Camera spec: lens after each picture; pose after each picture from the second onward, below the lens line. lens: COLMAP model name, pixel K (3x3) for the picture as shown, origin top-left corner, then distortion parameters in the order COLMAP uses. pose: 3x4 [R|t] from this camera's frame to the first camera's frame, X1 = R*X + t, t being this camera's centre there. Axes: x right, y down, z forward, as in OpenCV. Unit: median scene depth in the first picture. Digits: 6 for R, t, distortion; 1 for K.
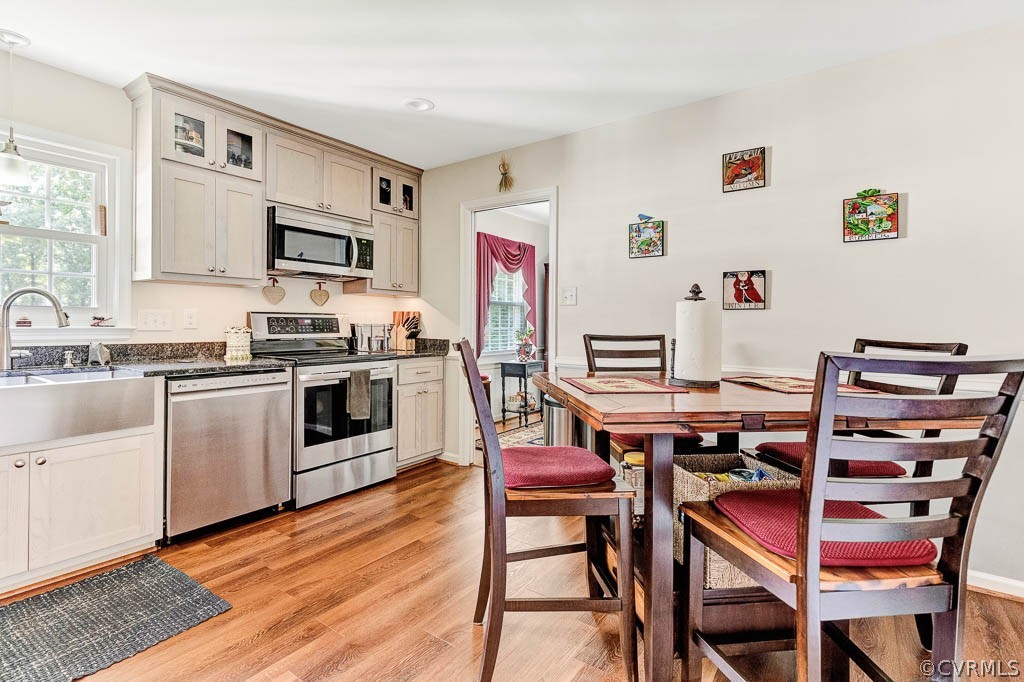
lens RADIAL K [[482.9, 0, 511.3], [0, 482.9, 323.9], [0, 0, 1]] dist [0.000190, -0.000016]
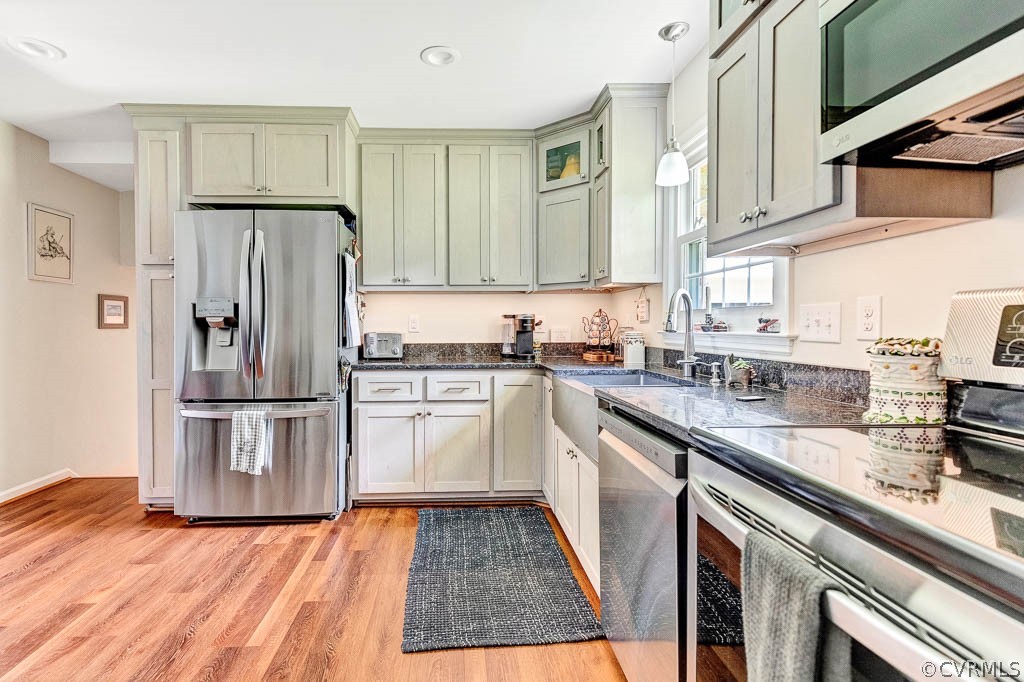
lens RADIAL K [[478.9, 0, 470.3], [0, 478.9, 330.7], [0, 0, 1]] dist [0.002121, -0.000297]
pose [[-0.789767, 0.002316, -0.613403, -0.115389], [-0.003649, 0.999957, 0.008473, -0.001345], [0.613396, 0.008930, -0.789725, 1.375234]]
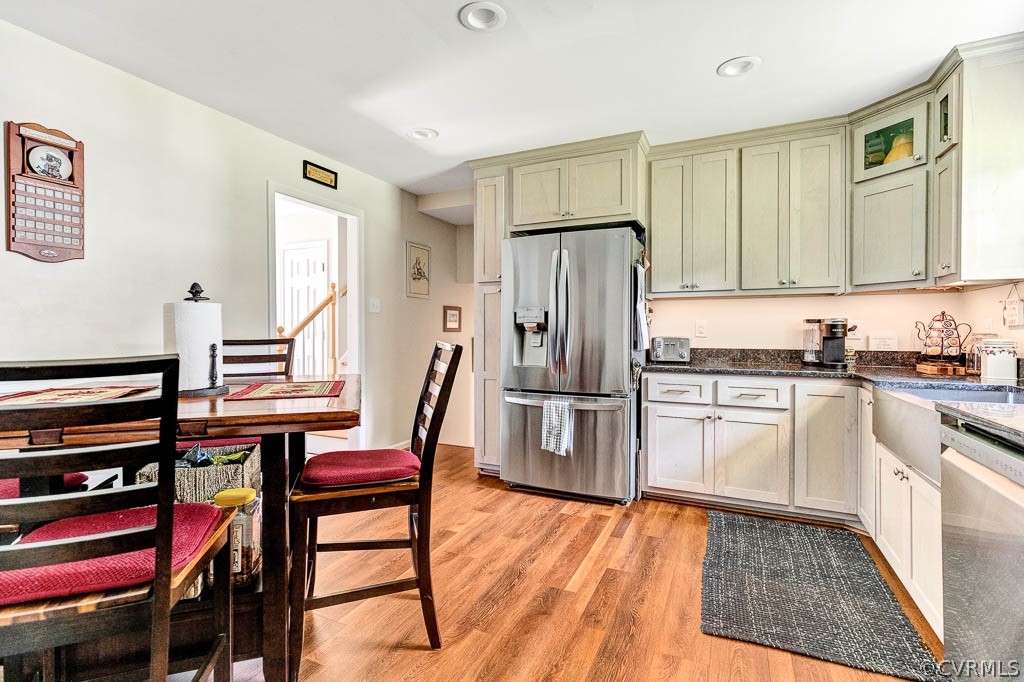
lens RADIAL K [[468.5, 0, 509.8], [0, 468.5, 331.4], [0, 0, 1]] dist [0.004206, -0.000354]
pose [[-0.983455, -0.008265, -0.180962, -0.028354], [-0.008975, 0.999955, 0.003106, -0.000421], [0.180929, 0.004679, -0.983485, 1.438001]]
